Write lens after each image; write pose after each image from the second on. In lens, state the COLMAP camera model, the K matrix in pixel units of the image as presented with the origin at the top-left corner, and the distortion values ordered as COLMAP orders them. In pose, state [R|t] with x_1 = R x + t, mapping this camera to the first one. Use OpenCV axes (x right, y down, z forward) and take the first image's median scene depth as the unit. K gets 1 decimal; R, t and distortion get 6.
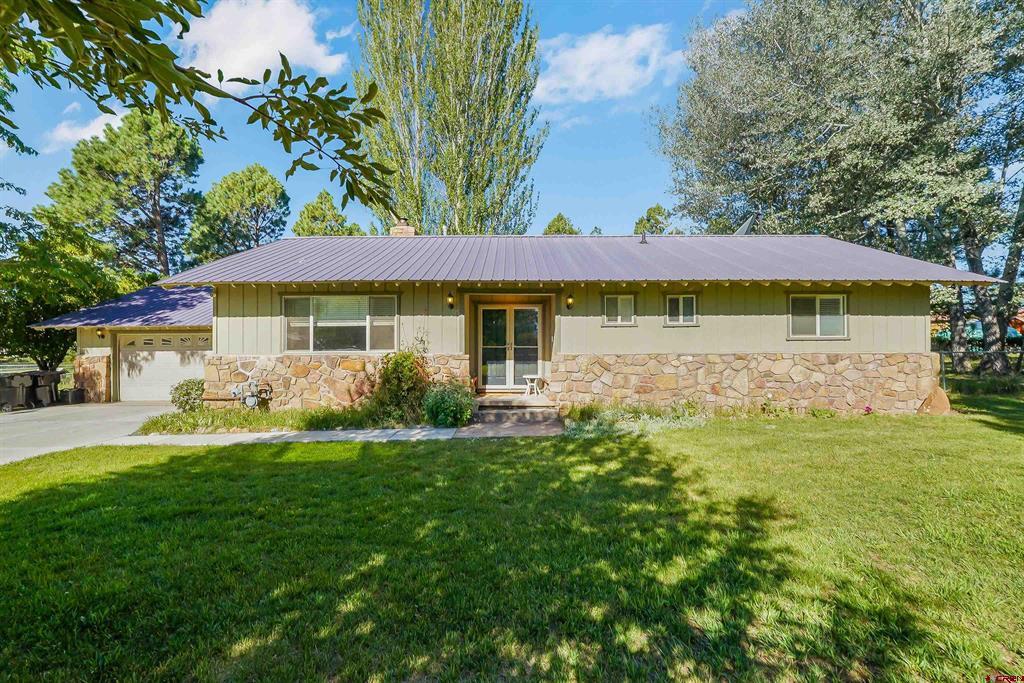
lens RADIAL K [[433.0, 0, 506.1], [0, 433.0, 344.2], [0, 0, 1]] dist [-0.014694, 0.000092]
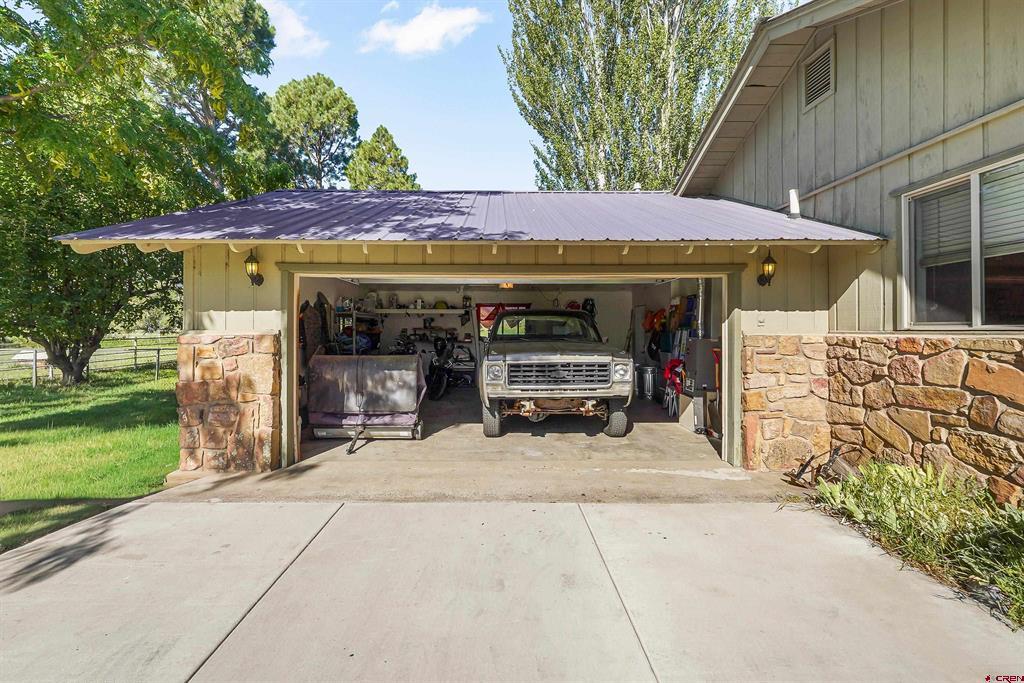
lens RADIAL K [[461.9, 0, 496.7], [0, 461.9, 321.9], [0, 0, 1]] dist [-0.001179, -0.000091]
pose [[0.999872, 0.014021, -0.007666, -1.080863], [-0.014128, 0.999801, -0.014050, 0.028765], [0.007467, 0.014157, 0.999872, 0.901744]]
